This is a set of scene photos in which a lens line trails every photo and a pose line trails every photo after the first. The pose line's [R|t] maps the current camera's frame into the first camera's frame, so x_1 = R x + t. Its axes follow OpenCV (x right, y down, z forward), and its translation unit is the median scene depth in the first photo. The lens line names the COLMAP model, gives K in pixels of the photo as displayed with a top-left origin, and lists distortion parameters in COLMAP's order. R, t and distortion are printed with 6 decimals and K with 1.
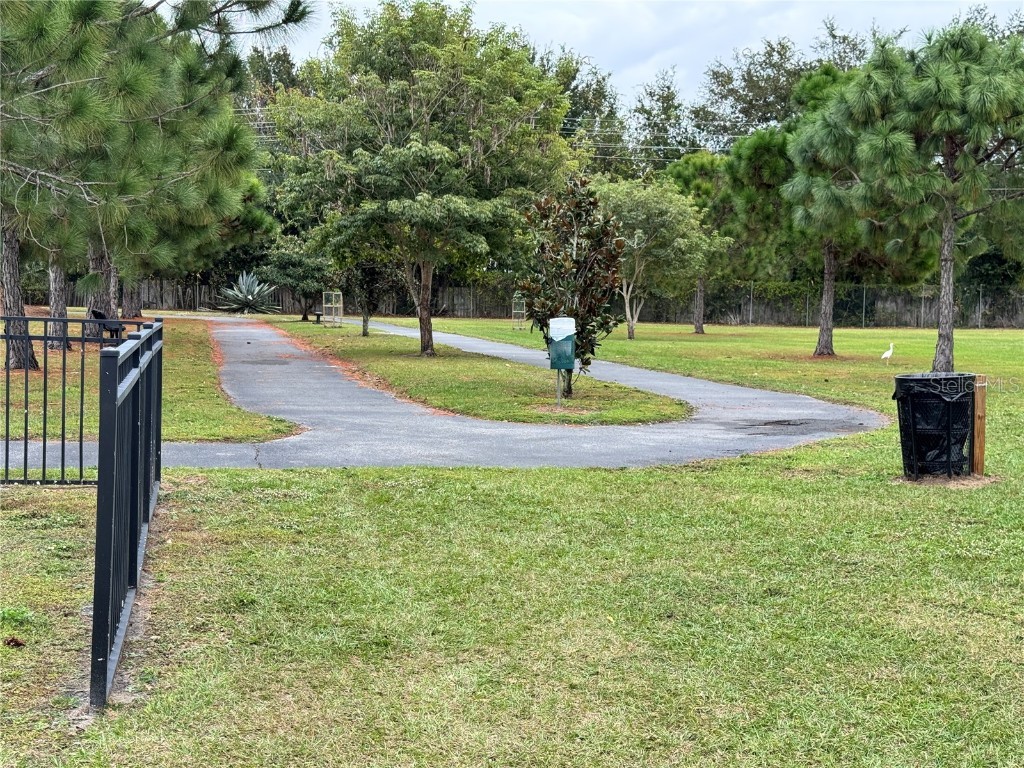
lens RADIAL K [[1409.8, 0, 511.0], [0, 1409.8, 386.0], [0, 0, 1]] dist [0.082218, 0.000000]
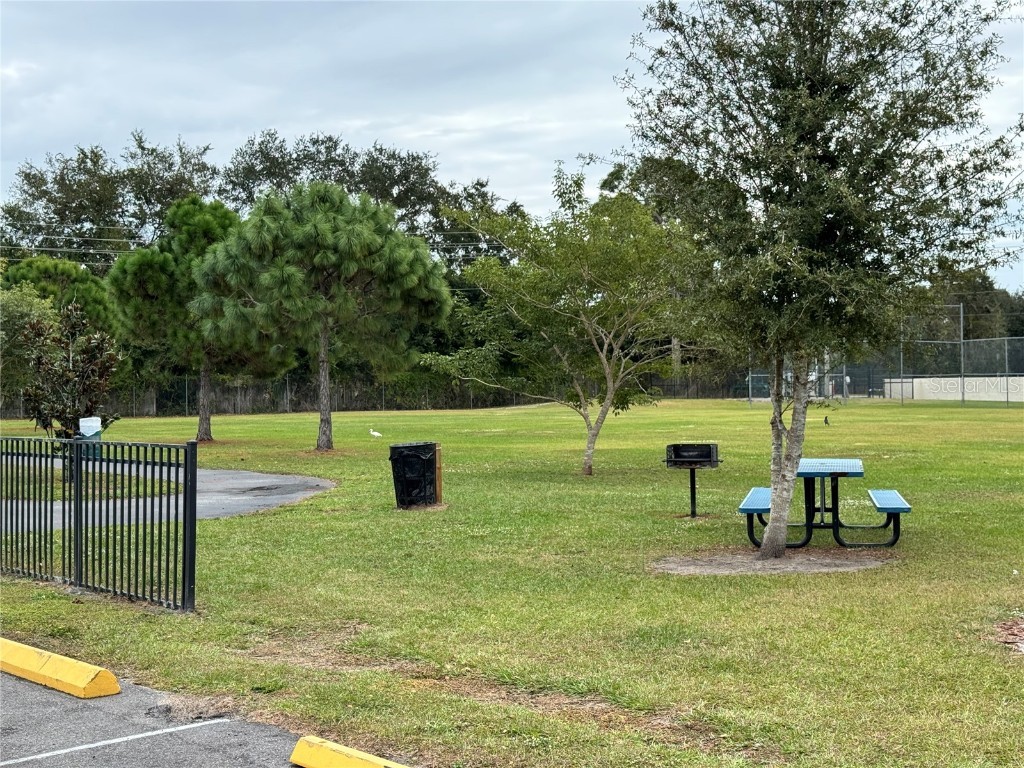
lens RADIAL K [[1409.8, 0, 483.3], [0, 1409.8, 367.6], [0, 0, 1]] dist [0.082218, 0.000000]
pose [[0.886487, -0.022724, 0.462196, -0.143510], [0.057443, 0.996472, -0.061183, 0.003356], [-0.459175, 0.080788, 0.884665, -0.182311]]
